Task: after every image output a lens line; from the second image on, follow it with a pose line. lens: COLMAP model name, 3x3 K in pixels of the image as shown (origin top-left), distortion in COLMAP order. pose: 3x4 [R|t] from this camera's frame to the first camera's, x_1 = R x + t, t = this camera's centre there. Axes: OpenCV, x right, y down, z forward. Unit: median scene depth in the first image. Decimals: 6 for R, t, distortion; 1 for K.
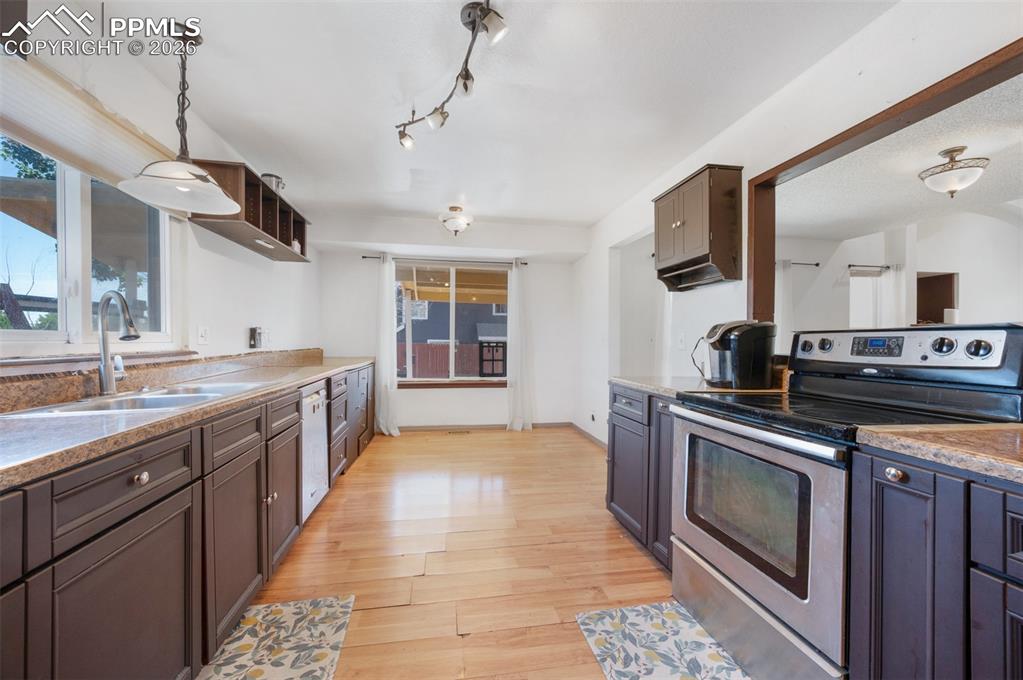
lens RADIAL K [[408.1, 0, 505.5], [0, 408.1, 342.9], [0, 0, 1]] dist [-0.002471, 0.000829]
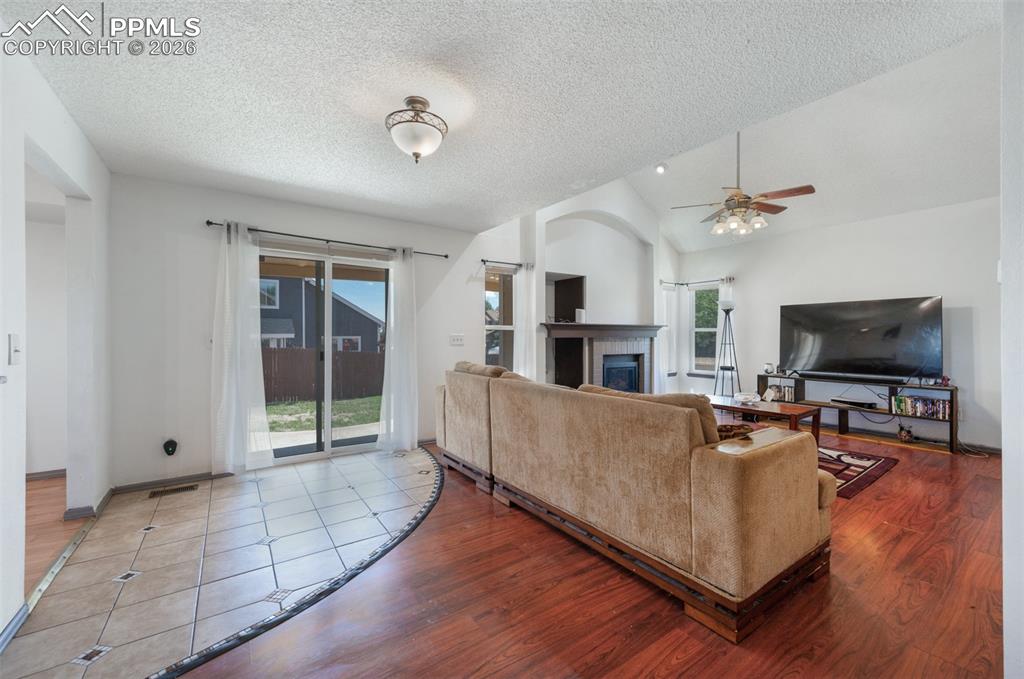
lens RADIAL K [[408.5, 0, 506.5], [0, 408.5, 338.1], [0, 0, 1]] dist [-0.002471, 0.000829]
pose [[0.902663, -0.005545, 0.430313, 1.431063], [0.006809, 0.999976, -0.001399, -0.016380], [-0.430295, 0.004193, 0.902679, 0.324623]]
